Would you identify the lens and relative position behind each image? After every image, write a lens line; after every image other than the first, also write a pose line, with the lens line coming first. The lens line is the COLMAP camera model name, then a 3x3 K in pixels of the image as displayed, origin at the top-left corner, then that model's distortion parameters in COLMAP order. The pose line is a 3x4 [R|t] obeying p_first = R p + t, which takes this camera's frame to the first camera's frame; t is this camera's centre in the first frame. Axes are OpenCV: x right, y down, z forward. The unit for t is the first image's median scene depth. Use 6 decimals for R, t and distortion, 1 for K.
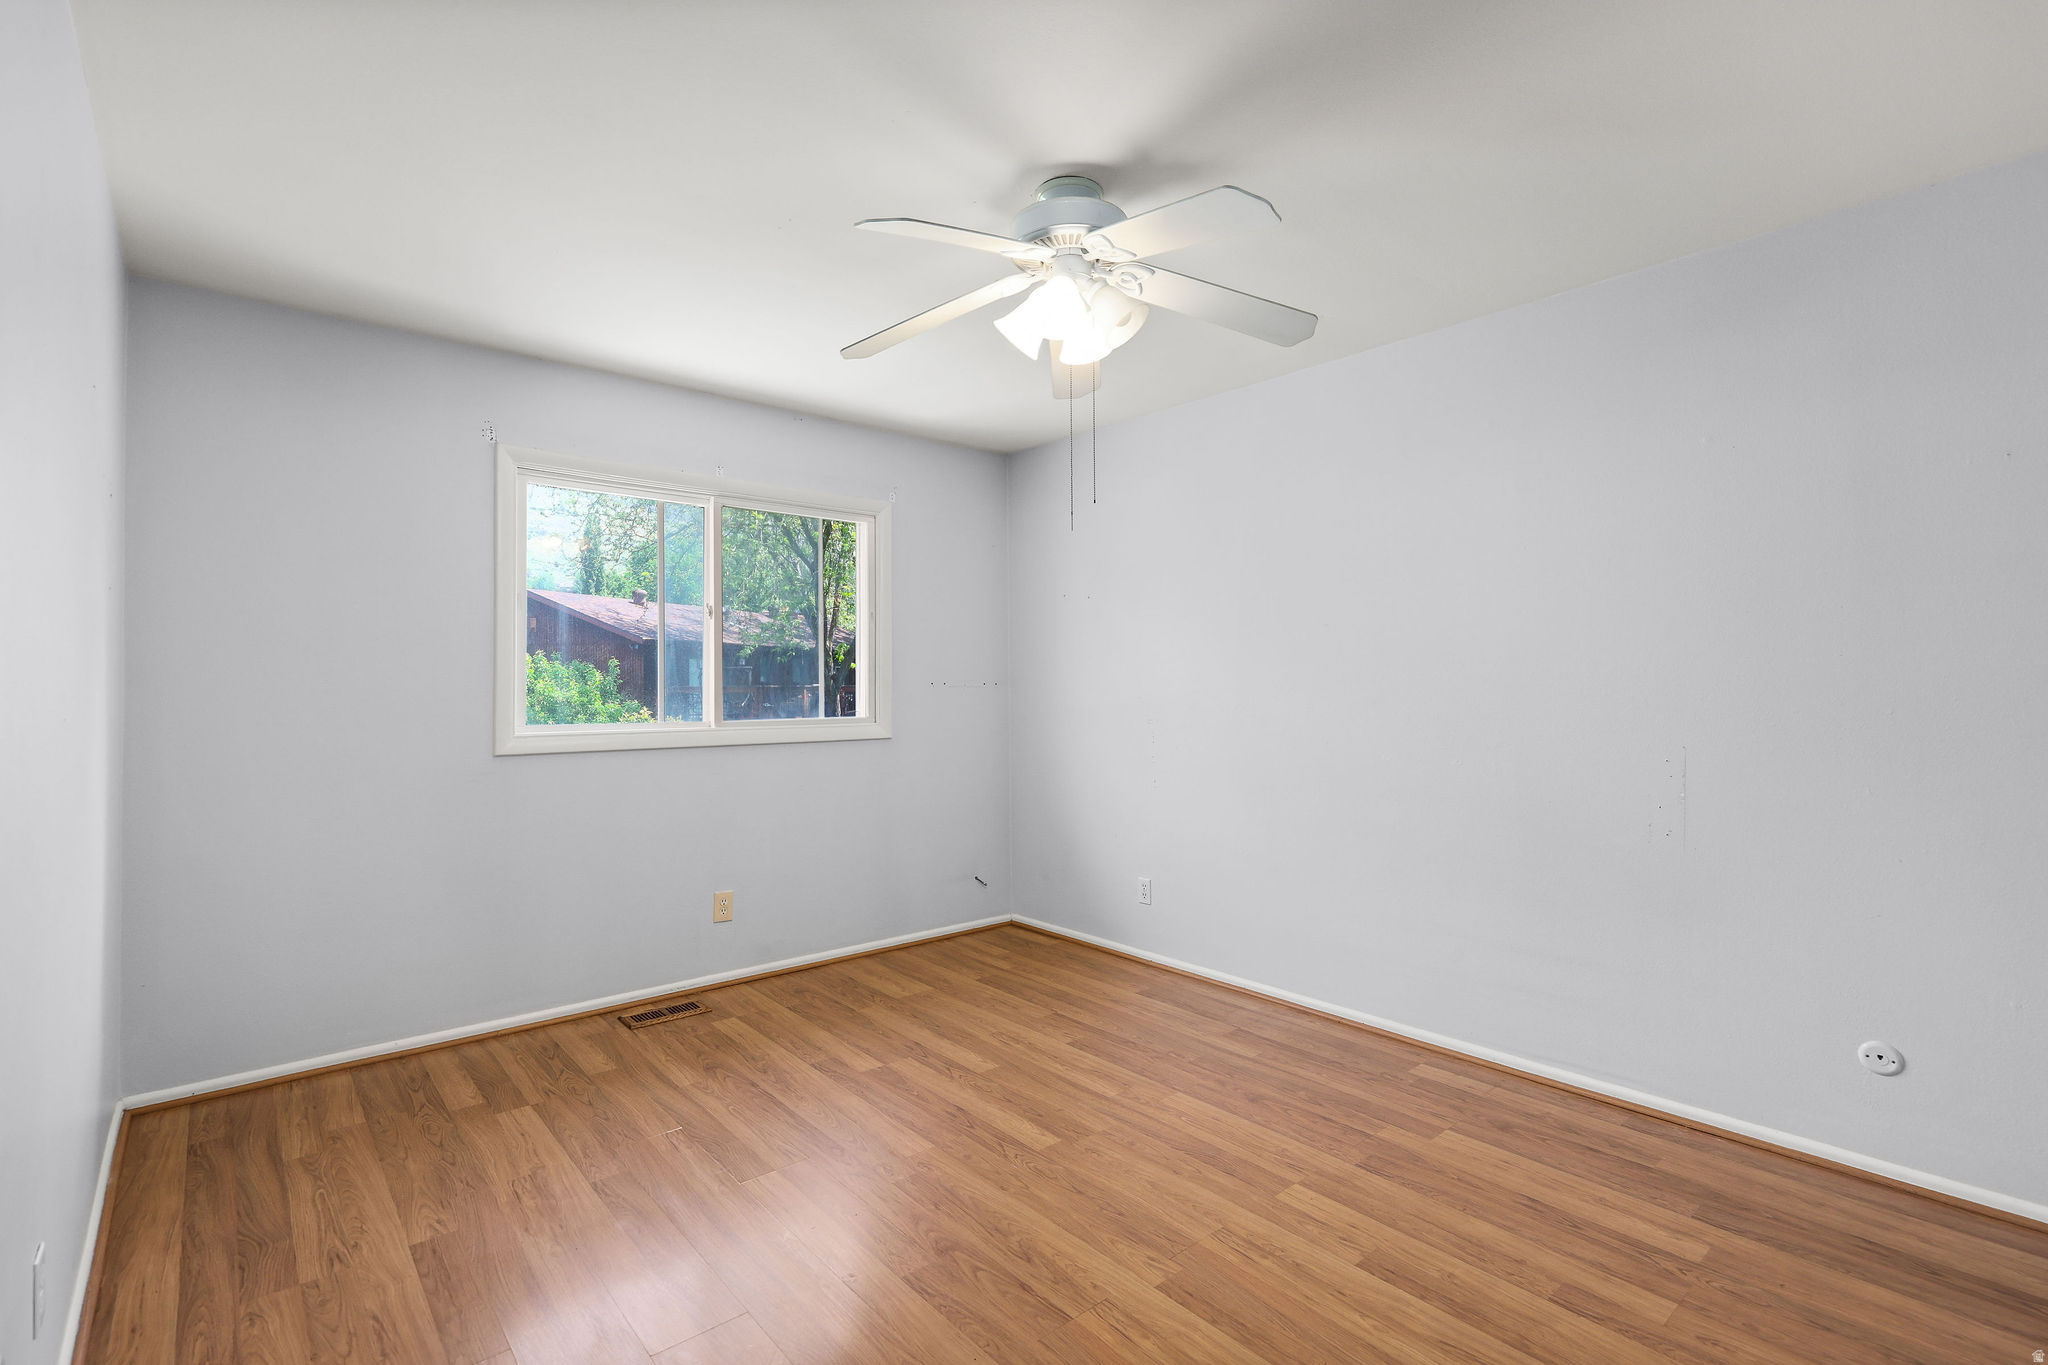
lens RADIAL K [[942.5, 0, 1028.9], [0, 942.5, 675.4], [0, 0, 1]] dist [-0.001687, -0.000115]
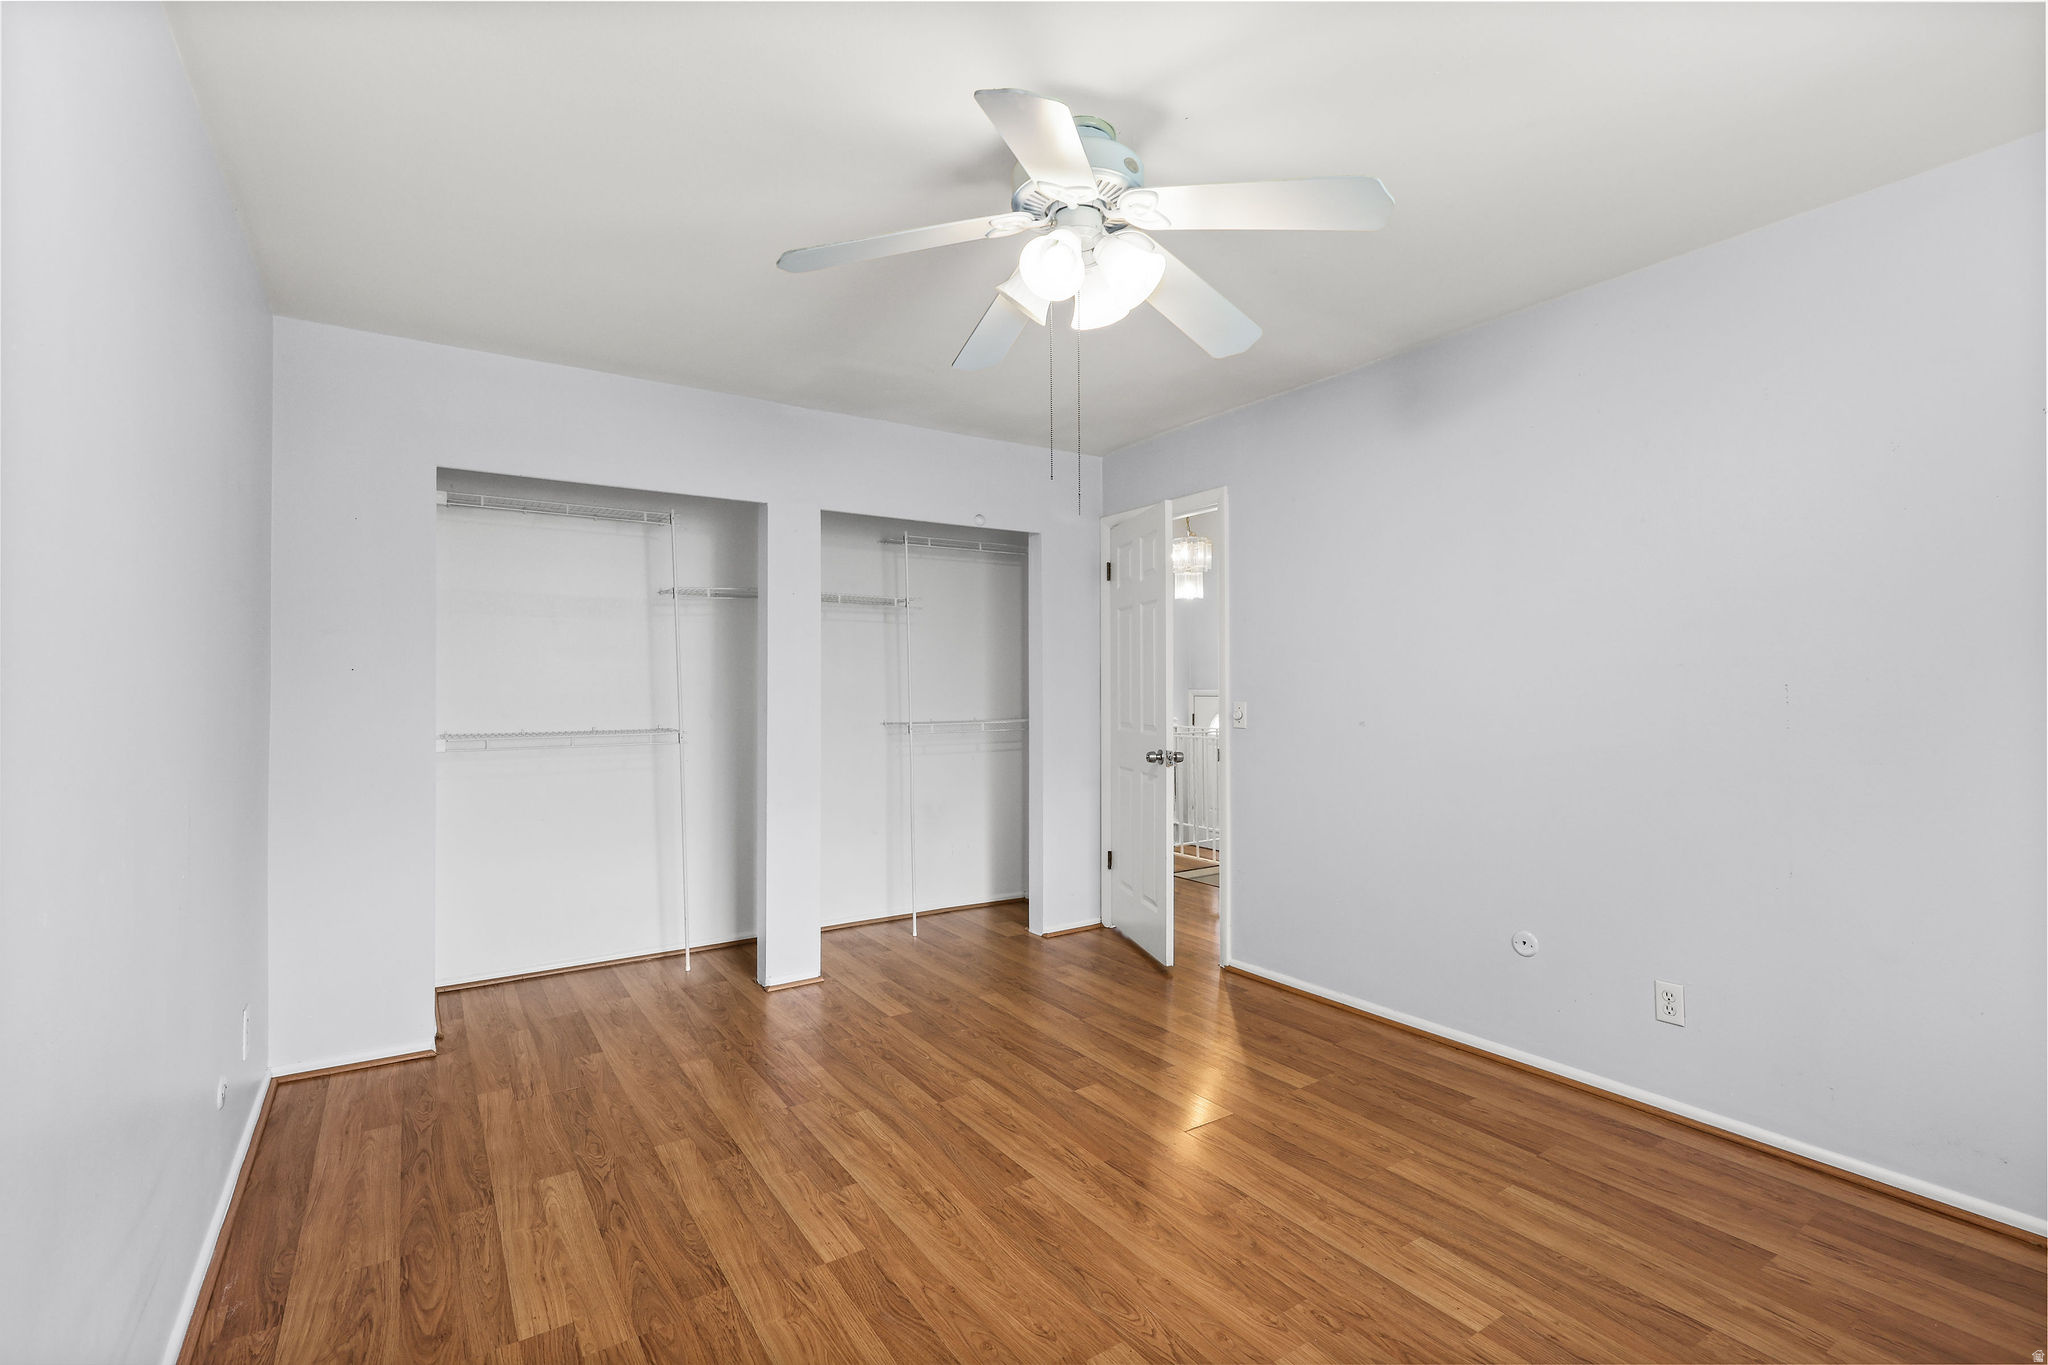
lens RADIAL K [[942.5, 0, 1023.5], [0, 942.5, 678.8], [0, 0, 1]] dist [-0.001687, -0.000115]
pose [[-0.991962, 0.008234, 0.126268, -0.012142], [0.006532, 0.999882, -0.013885, 0.016001], [-0.126368, -0.012948, -0.991899, 2.071383]]
